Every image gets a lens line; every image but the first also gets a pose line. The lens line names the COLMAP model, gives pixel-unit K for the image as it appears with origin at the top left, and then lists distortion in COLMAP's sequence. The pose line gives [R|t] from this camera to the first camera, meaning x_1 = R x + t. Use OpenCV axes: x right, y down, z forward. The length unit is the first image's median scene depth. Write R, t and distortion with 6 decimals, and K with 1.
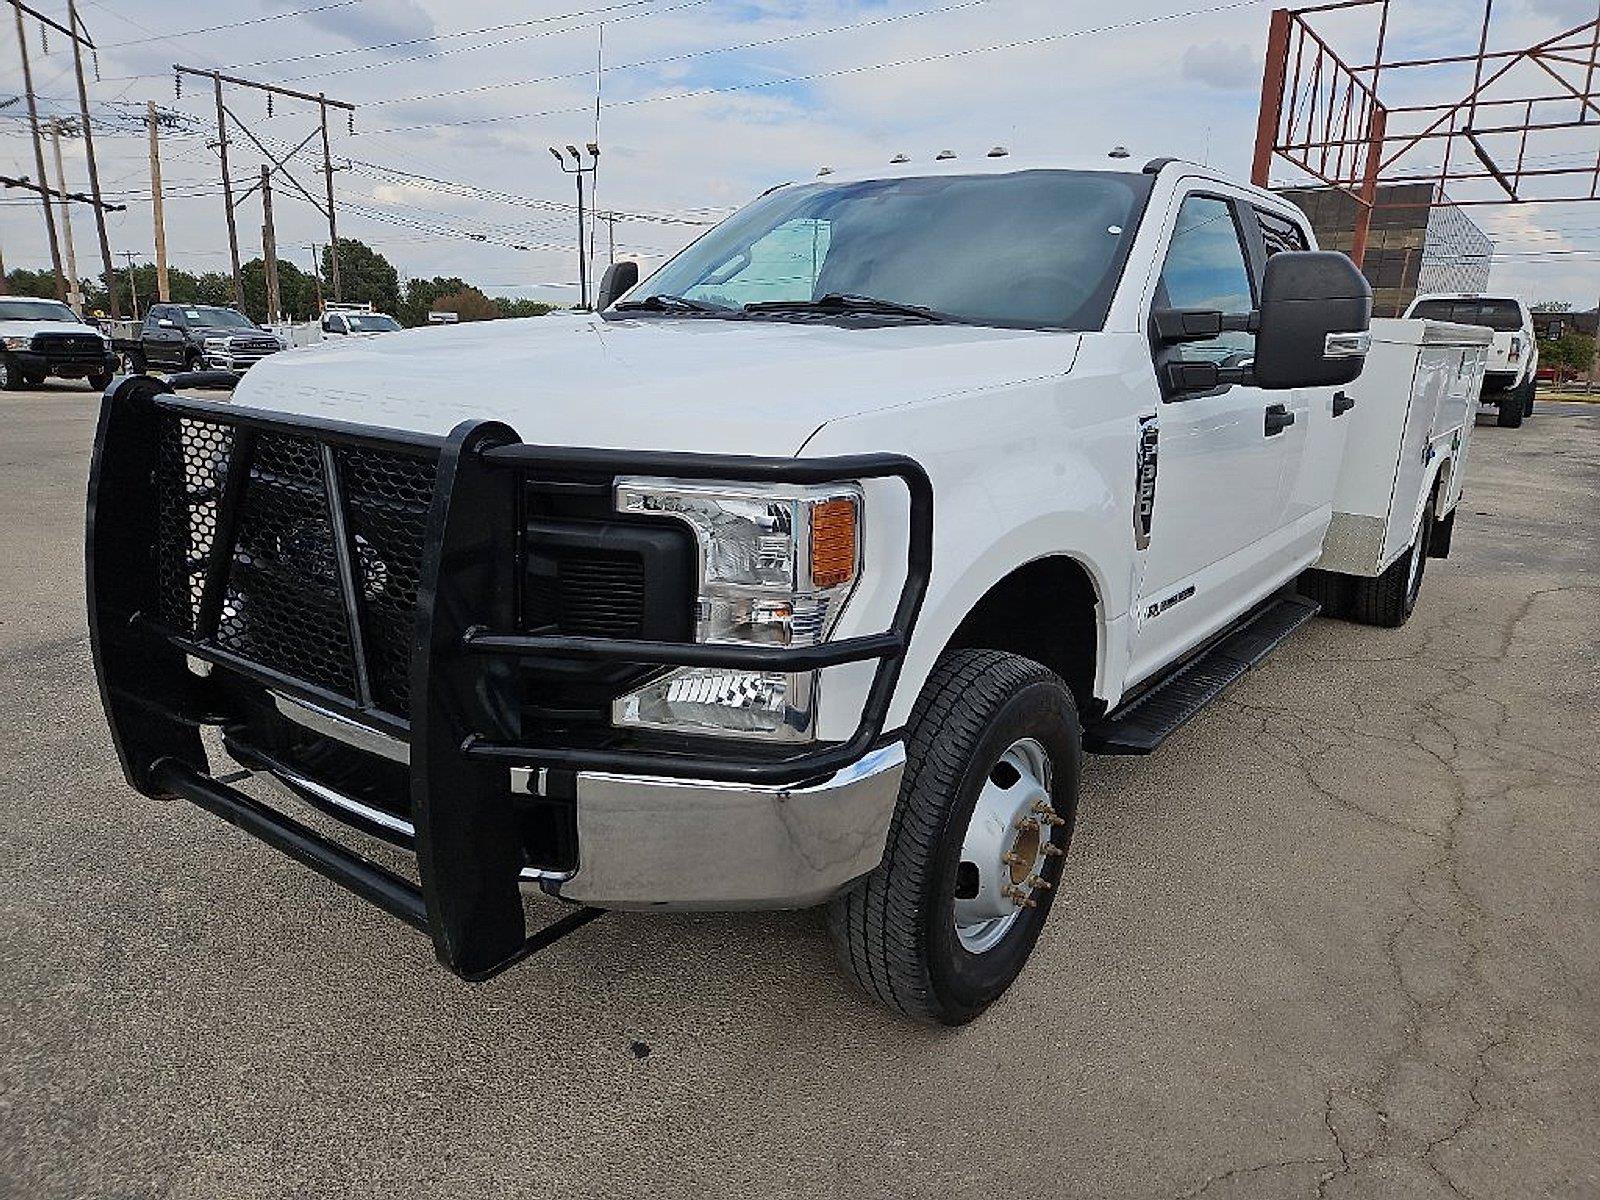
lens RADIAL K [[1071.1, 0, 814.4], [0, 1071.1, 593.2], [0, 0, 1]] dist [0.055526, -0.043938]
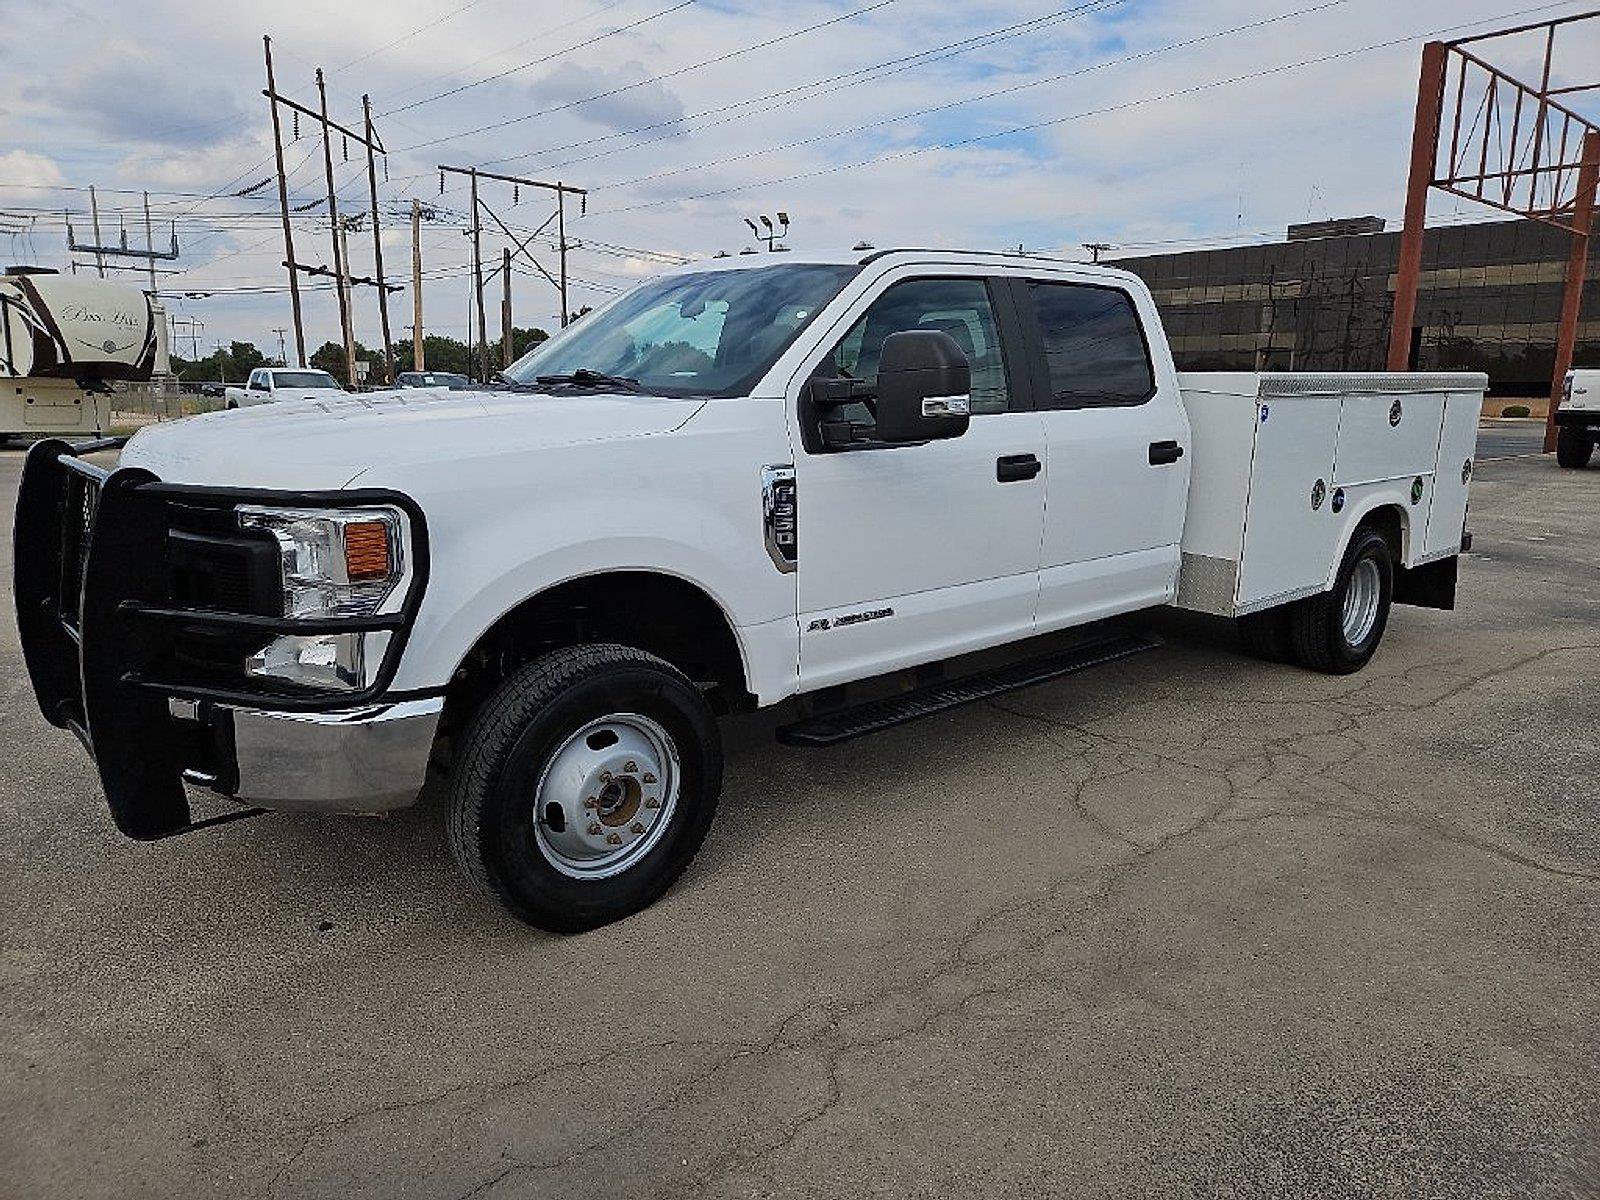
lens RADIAL K [[1071.4, 0, 788.1], [0, 1071.4, 578.8], [0, 0, 1]] dist [0.076354, -0.067149]
pose [[0.974814, 0.020201, -0.222103, 0.095627], [-0.033082, 0.997969, -0.054430, 0.005558], [0.220553, 0.060407, 0.973503, -0.031753]]
